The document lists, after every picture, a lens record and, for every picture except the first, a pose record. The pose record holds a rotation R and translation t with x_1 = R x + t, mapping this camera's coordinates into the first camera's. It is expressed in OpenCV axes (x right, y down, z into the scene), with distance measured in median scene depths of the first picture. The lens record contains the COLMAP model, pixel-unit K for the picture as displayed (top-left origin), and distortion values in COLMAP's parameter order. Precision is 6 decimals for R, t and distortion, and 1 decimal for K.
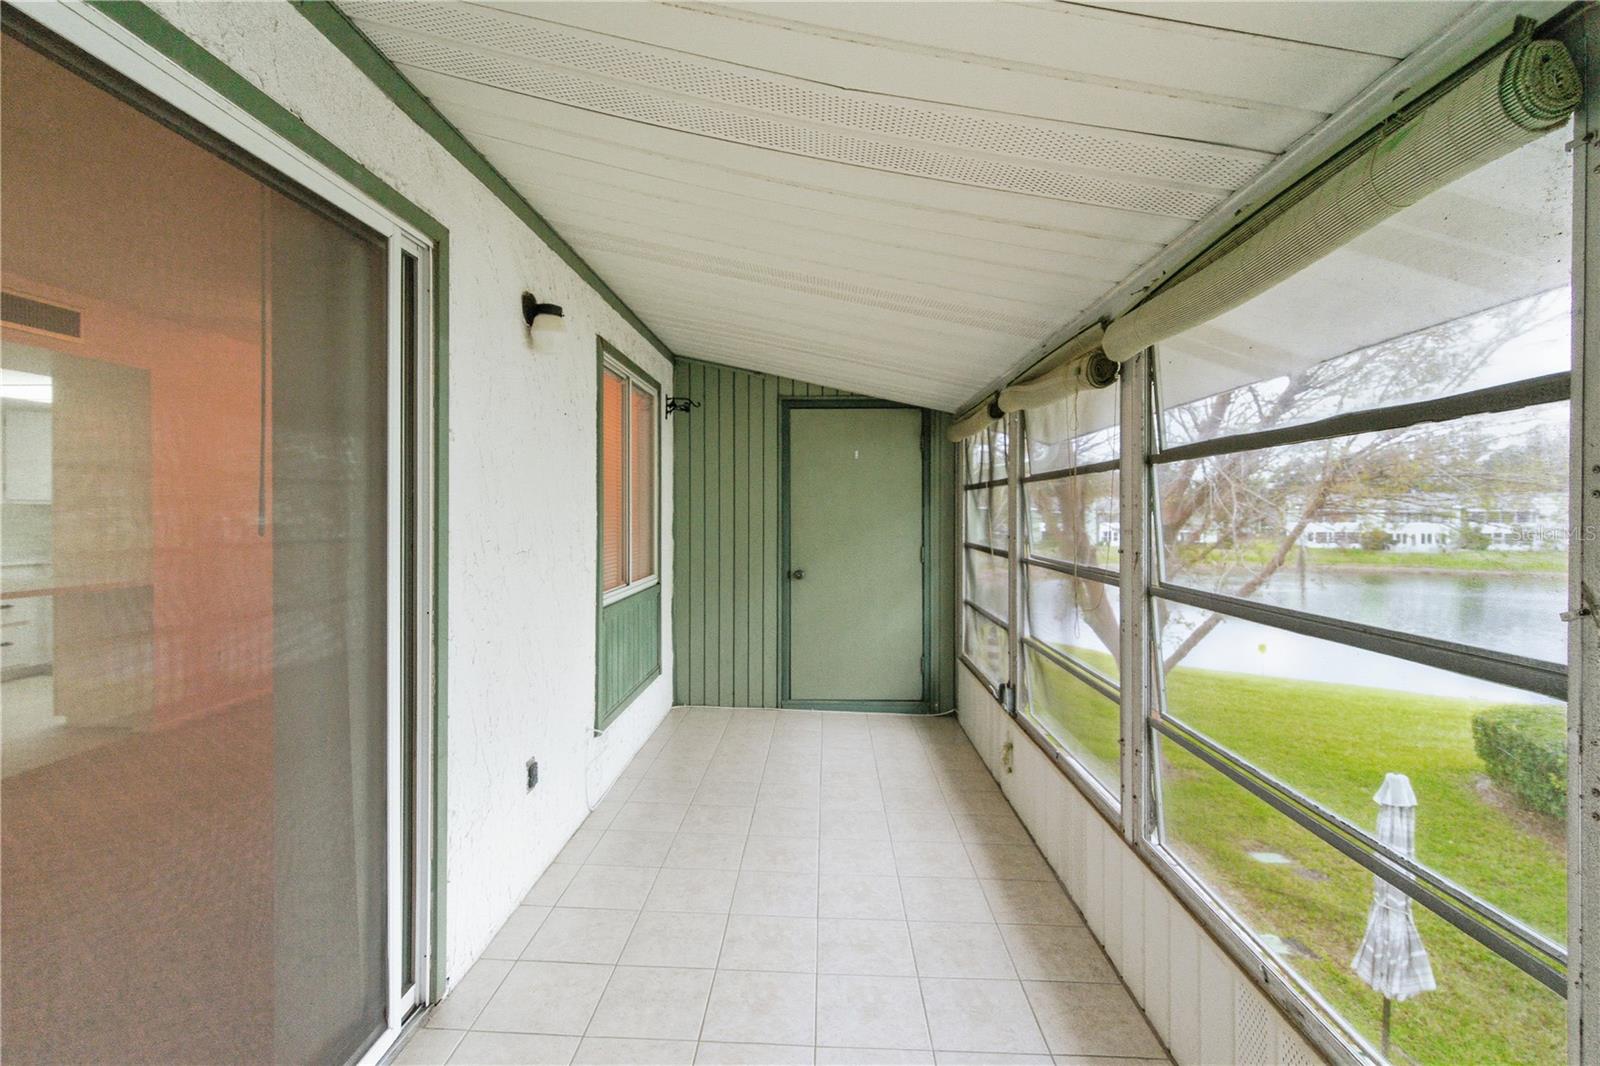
lens RADIAL K [[728.0, 0, 801.6], [0, 728.0, 510.2], [0, 0, 1]] dist [-0.002293, -0.000189]
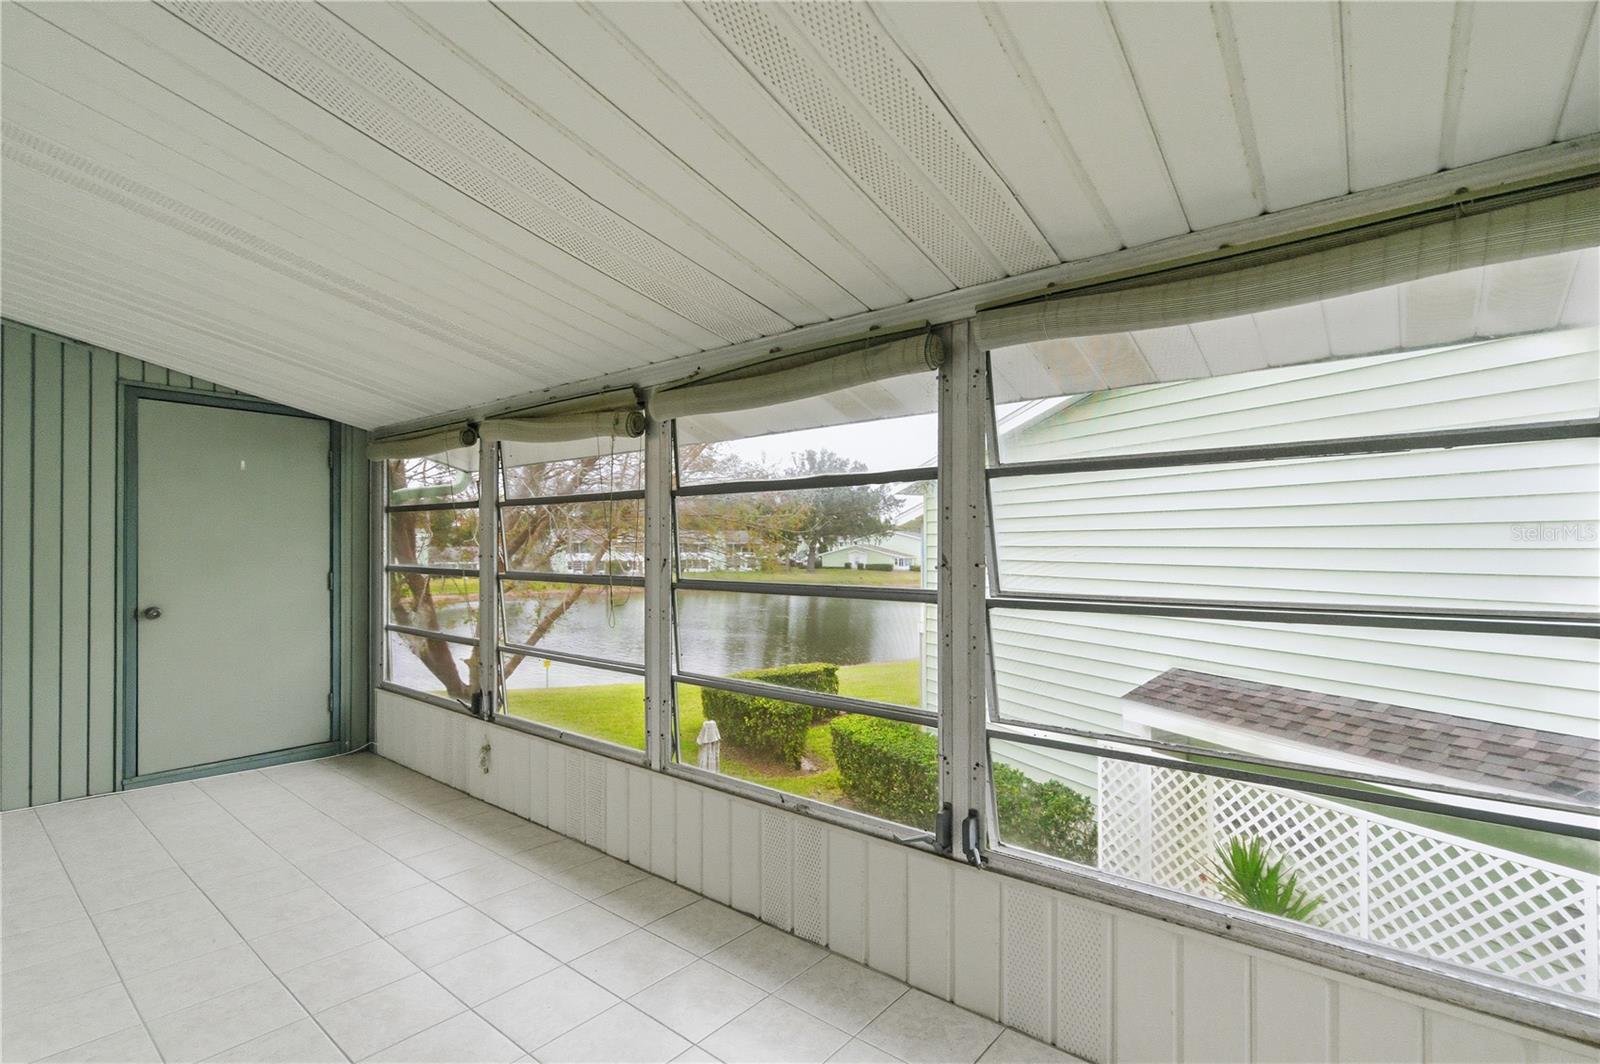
lens RADIAL K [[727.1, 0, 802.8], [0, 727.1, 534.8], [0, 0, 1]] dist [-0.001743, -0.000340]
pose [[0.619717, 0.007728, 0.784787, -0.197600], [-0.003140, 0.999968, -0.007368, 0.009120], [-0.784819, 0.002102, 0.619721, -0.029595]]
